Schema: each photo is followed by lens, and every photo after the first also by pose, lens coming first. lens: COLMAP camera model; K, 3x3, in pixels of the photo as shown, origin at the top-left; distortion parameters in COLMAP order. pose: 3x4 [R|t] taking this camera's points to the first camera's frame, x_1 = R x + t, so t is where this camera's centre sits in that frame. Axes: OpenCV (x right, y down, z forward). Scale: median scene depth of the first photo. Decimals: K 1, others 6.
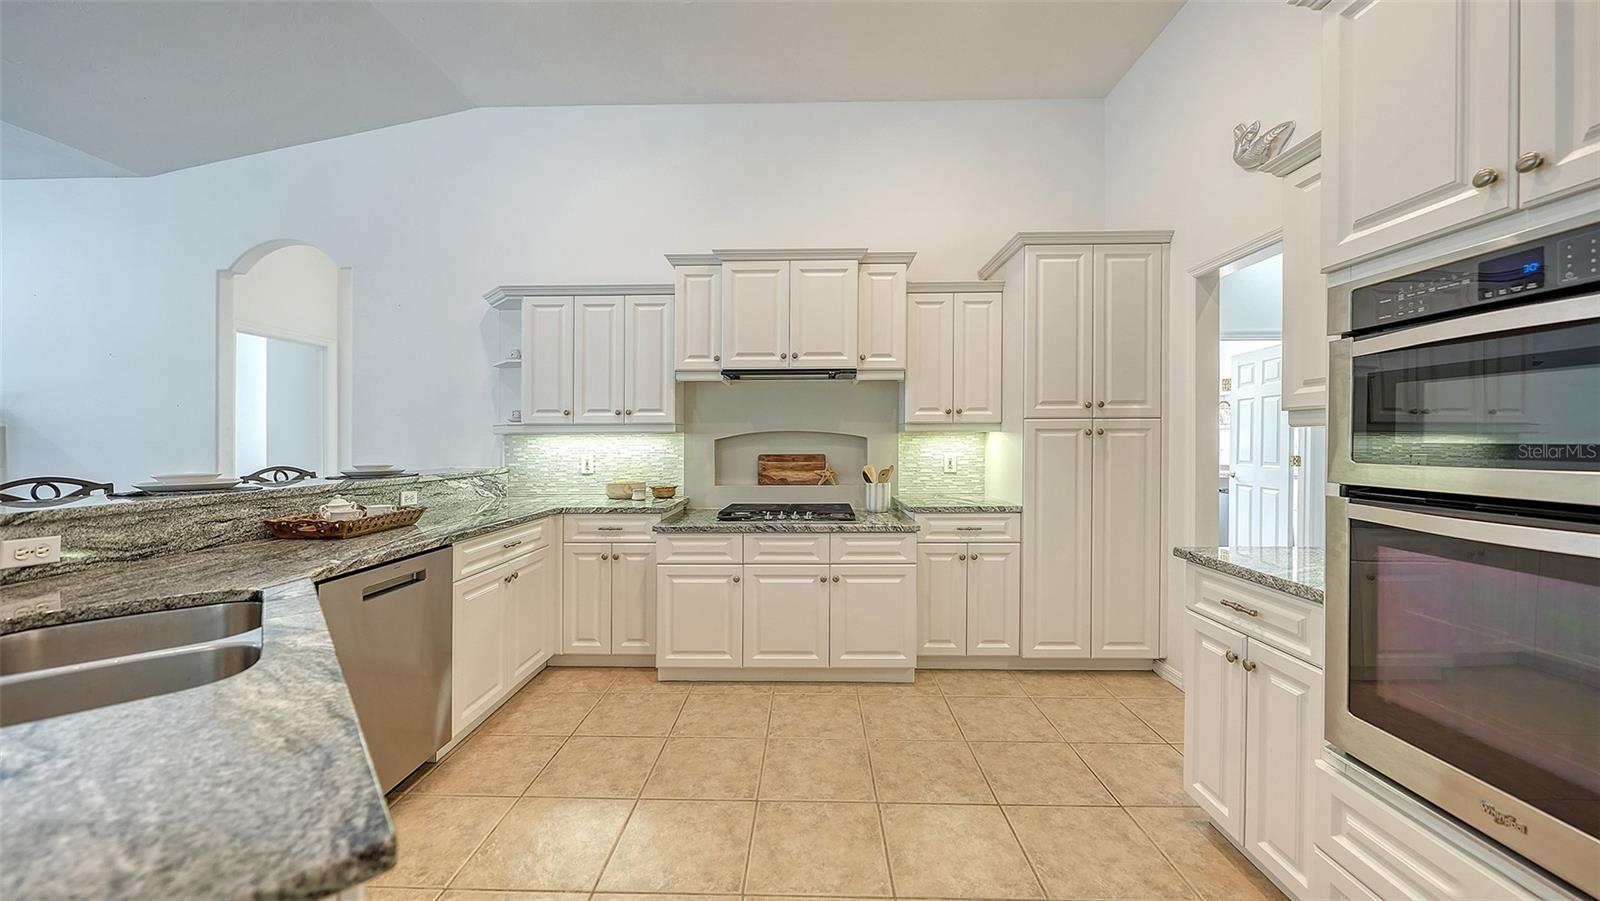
lens RADIAL K [[577.3, 0, 786.3], [0, 577.3, 454.5], [0, 0, 1]] dist [-0.012369, 0.000586]
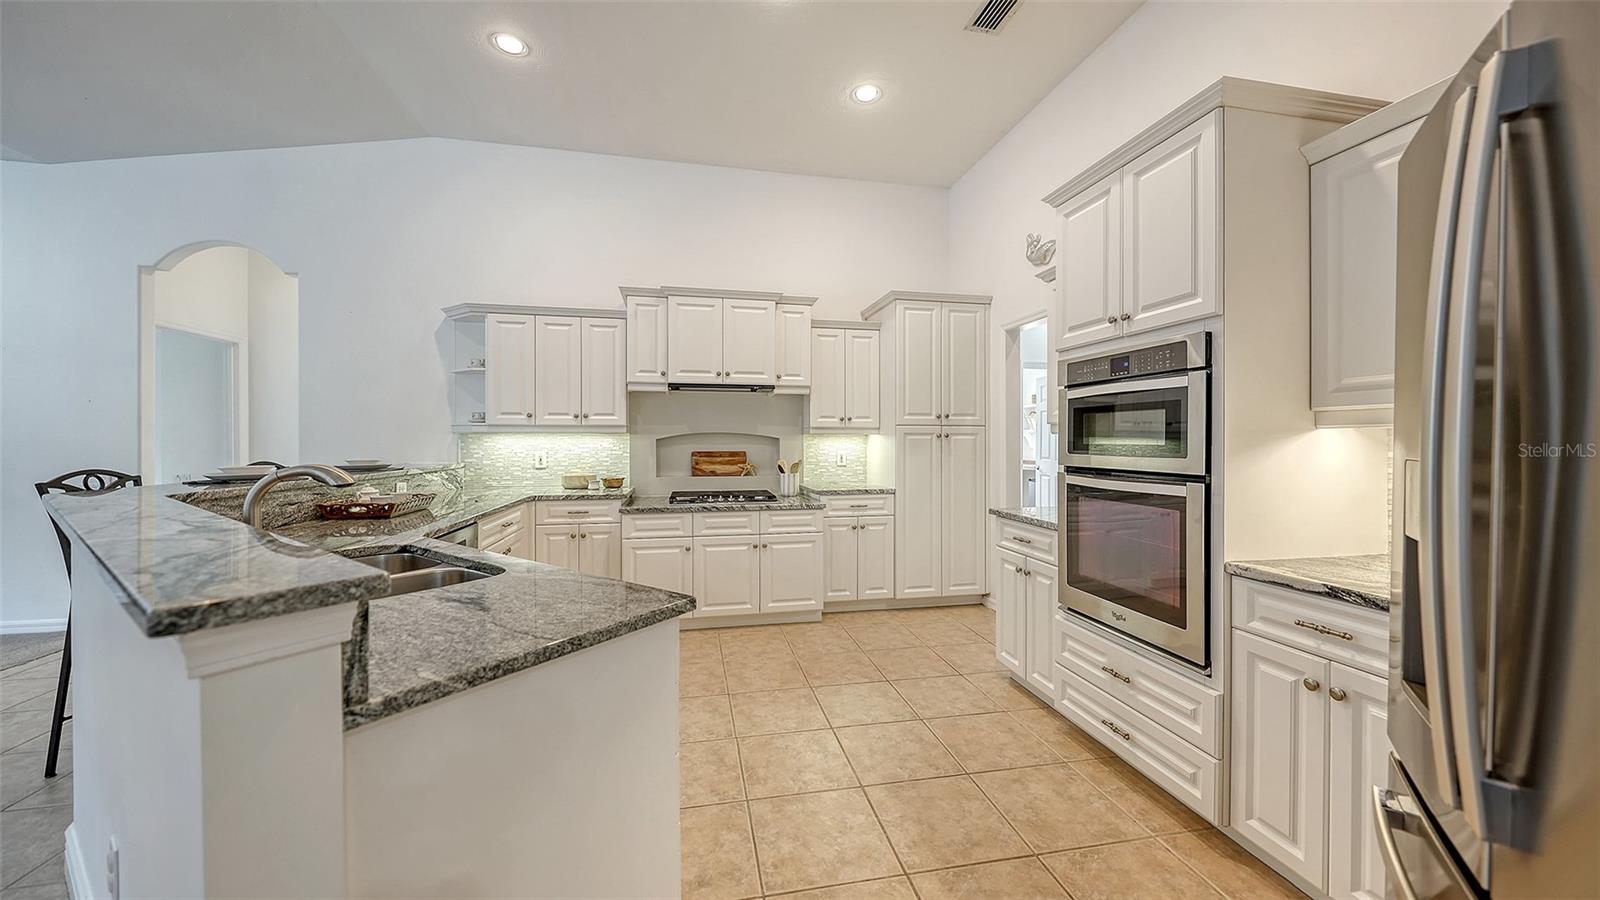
lens RADIAL K [[556.6, 0, 795.5], [0, 556.6, 441.5], [0, 0, 1]] dist [-0.016982, 0.001706]
pose [[0.972614, 0.005015, 0.232372, -0.132764], [-0.000032, 0.999770, -0.021443, 0.005009], [-0.232426, 0.020848, 0.972391, -0.241497]]
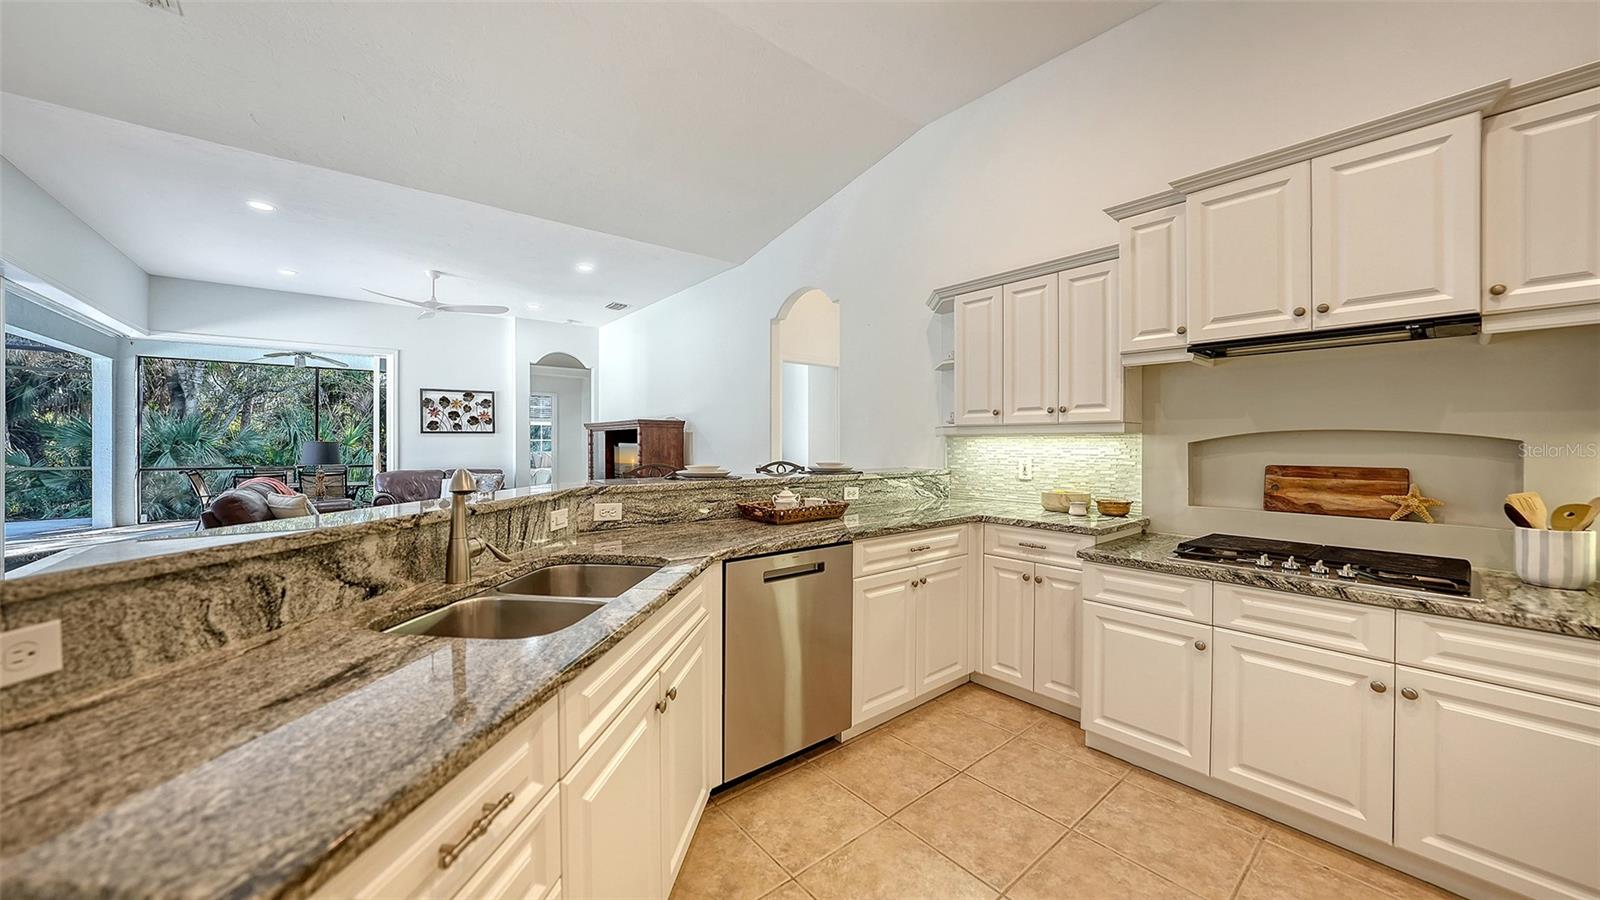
lens RADIAL K [[556.6, 0, 792.9], [0, 556.6, 442.1], [0, 0, 1]] dist [-0.016982, 0.001706]
pose [[0.659098, 0.005001, -0.752041, 0.086005], [-0.022252, 0.999670, -0.012854, -0.007328], [0.751728, 0.025207, 0.658991, 0.193037]]
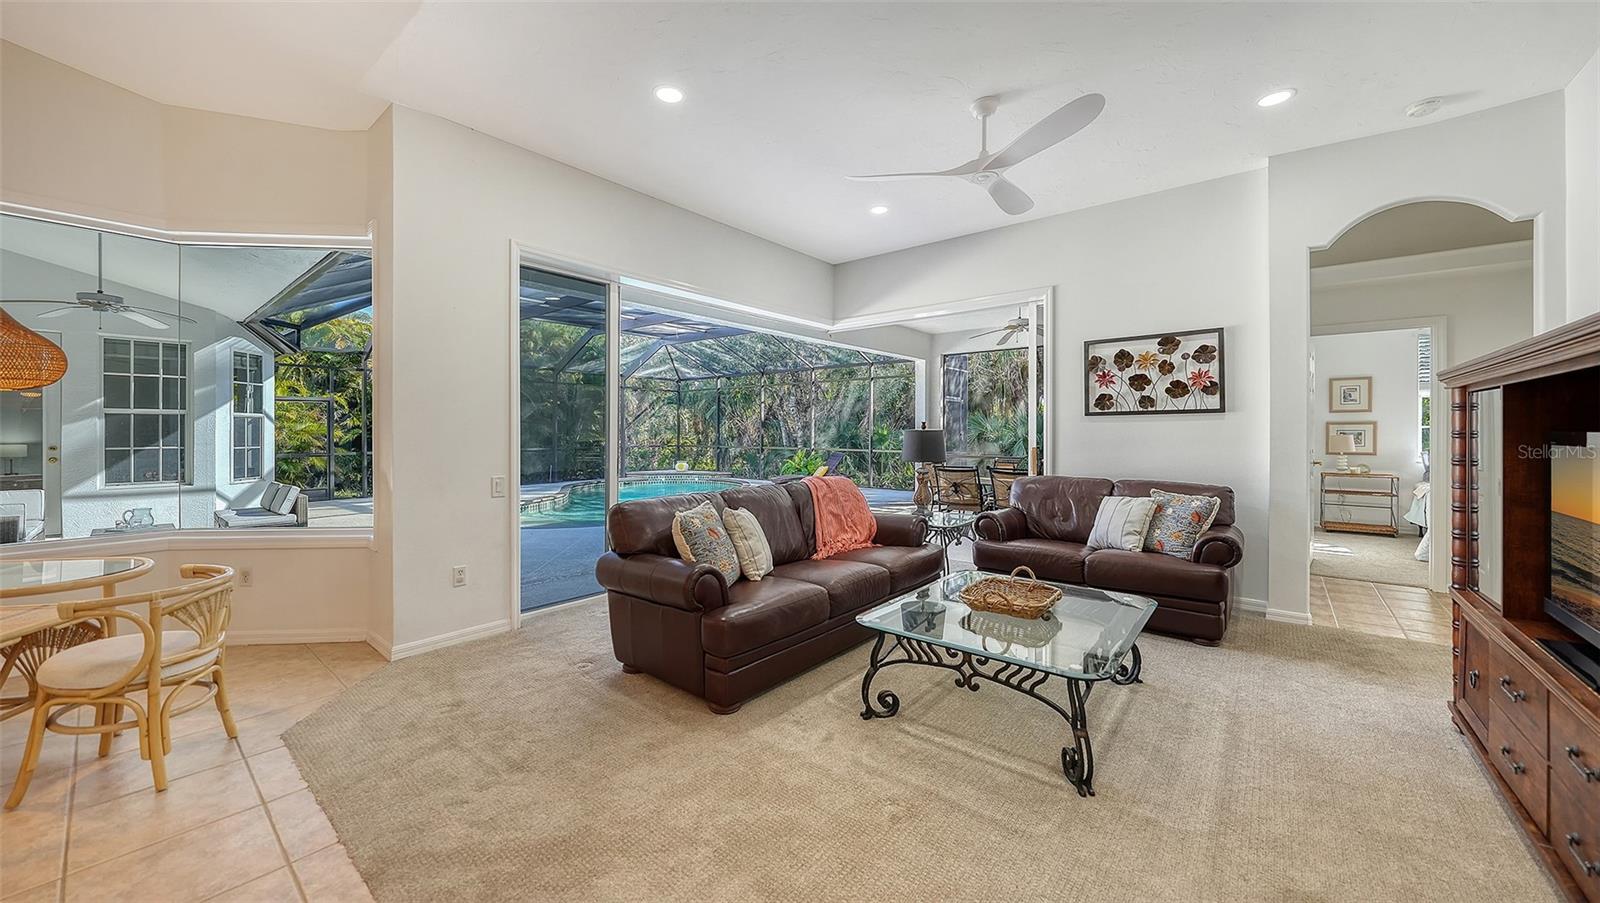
lens RADIAL K [[578.1, 0, 781.7], [0, 578.1, 436.0], [0, 0, 1]] dist [-0.000297, -0.001030]
pose [[-0.609095, 0.012288, -0.793002, -1.174487], [-0.015829, 0.999492, 0.027646, -0.017530], [0.792939, 0.029392, -0.608591, 0.895249]]
